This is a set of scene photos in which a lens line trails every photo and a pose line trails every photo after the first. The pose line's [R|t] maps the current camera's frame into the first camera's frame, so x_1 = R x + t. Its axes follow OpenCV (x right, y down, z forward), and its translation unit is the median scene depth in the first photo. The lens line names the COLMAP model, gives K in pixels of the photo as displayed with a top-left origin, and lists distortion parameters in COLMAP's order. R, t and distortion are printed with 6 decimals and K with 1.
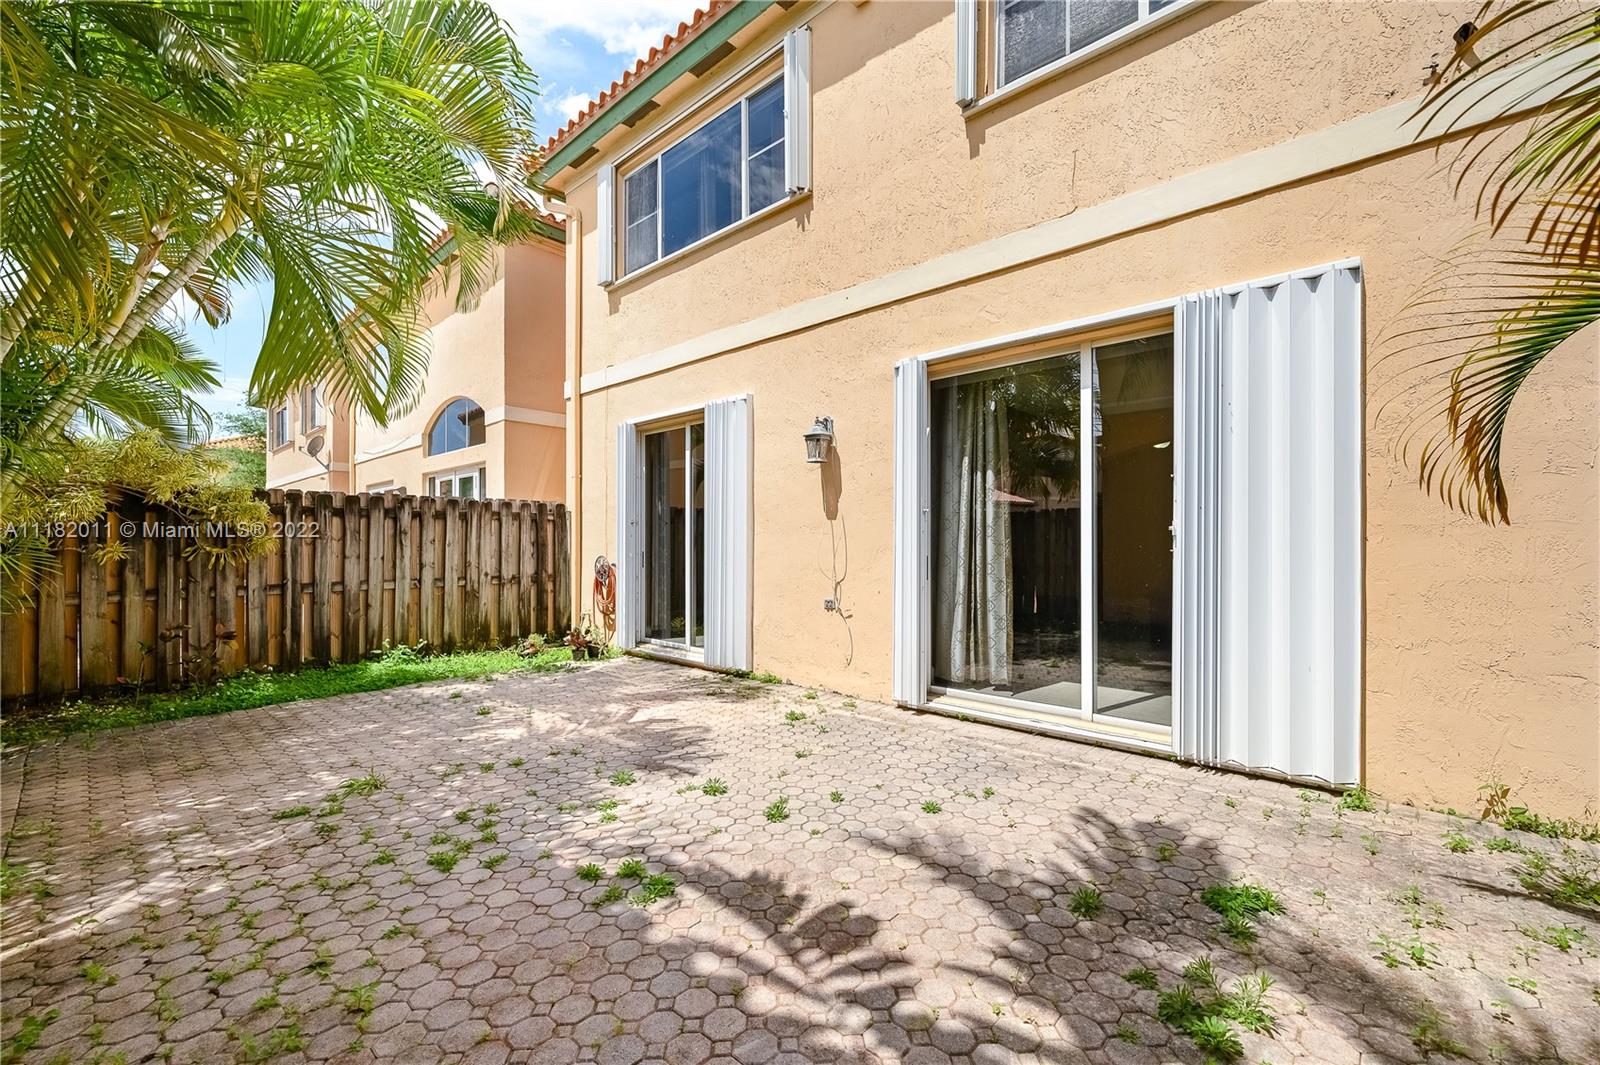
lens RADIAL K [[657.1, 0, 799.2], [0, 657.1, 538.3], [0, 0, 1]] dist [0.003981, -0.000849]
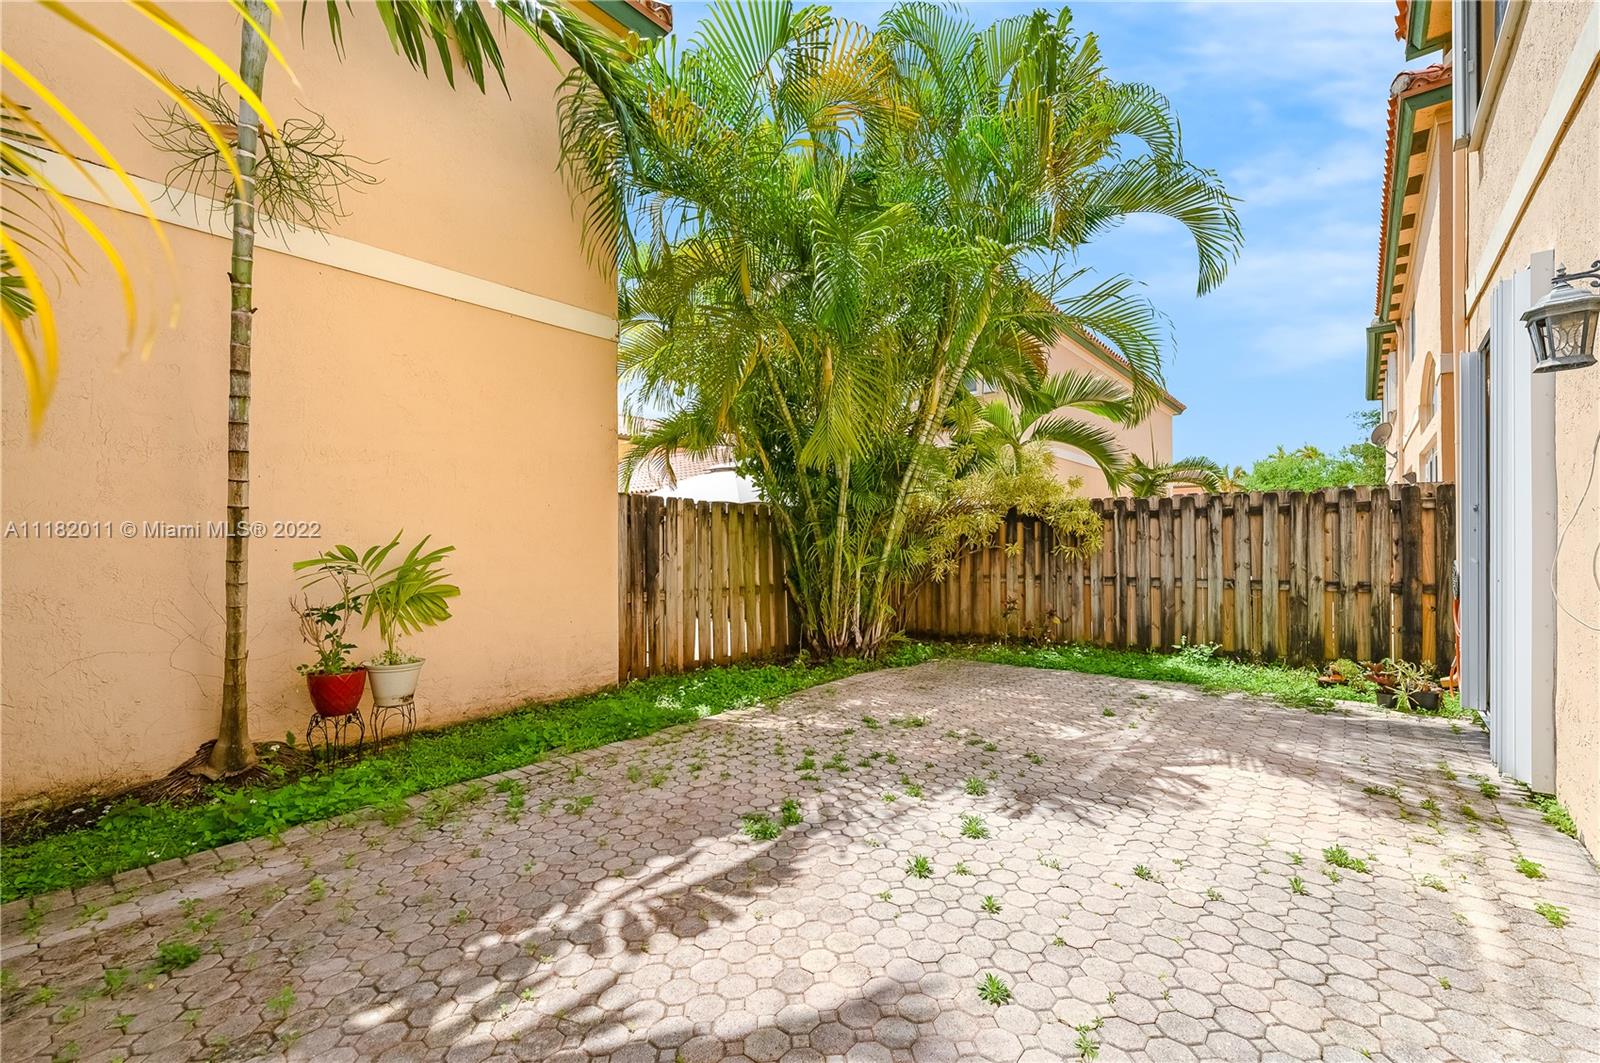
lens RADIAL K [[657.1, 0, 810.9], [0, 657.1, 539.5], [0, 0, 1]] dist [0.003981, -0.000849]
pose [[0.061558, -0.004595, -0.998093, 0.549256], [0.016717, 0.999854, -0.003572, -0.004867], [0.997964, -0.016465, 0.061626, 0.548406]]
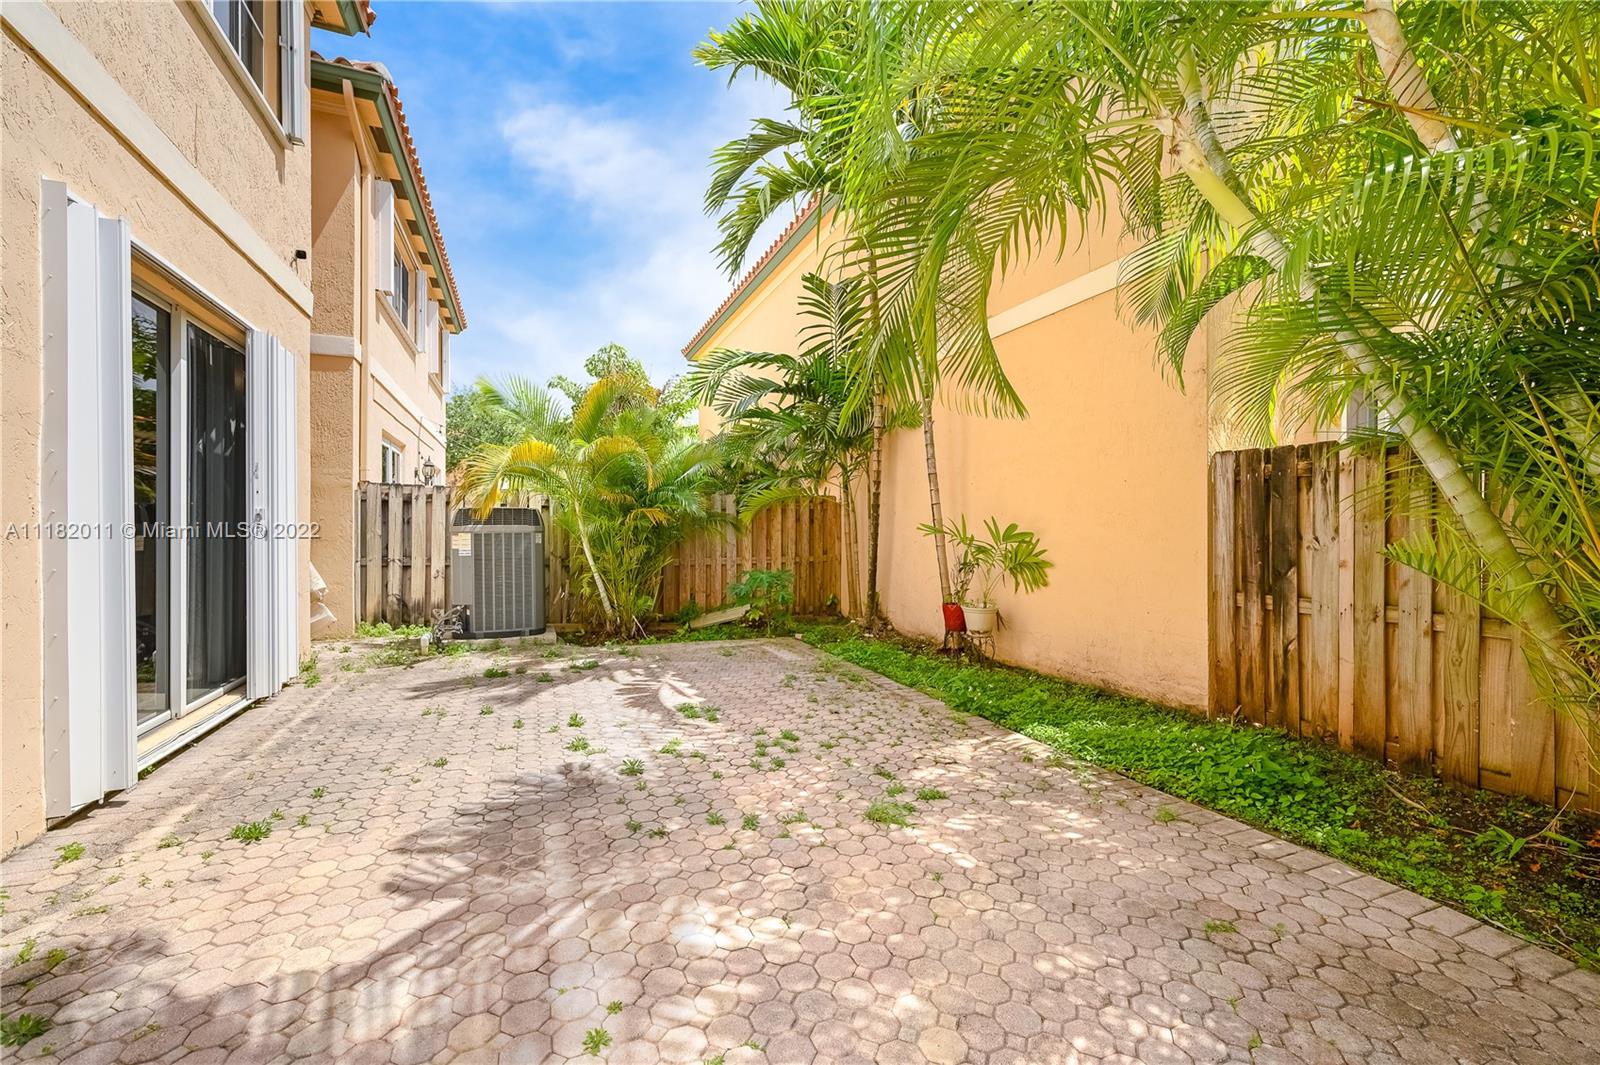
lens RADIAL K [[657.1, 0, 827.9], [0, 657.1, 534.9], [0, 0, 1]] dist [0.003981, -0.000849]
pose [[-0.923393, -0.000757, 0.383854, -0.711041], [-0.003071, 0.999981, -0.005416, 0.020441], [-0.383842, -0.006180, -0.923378, 1.401043]]
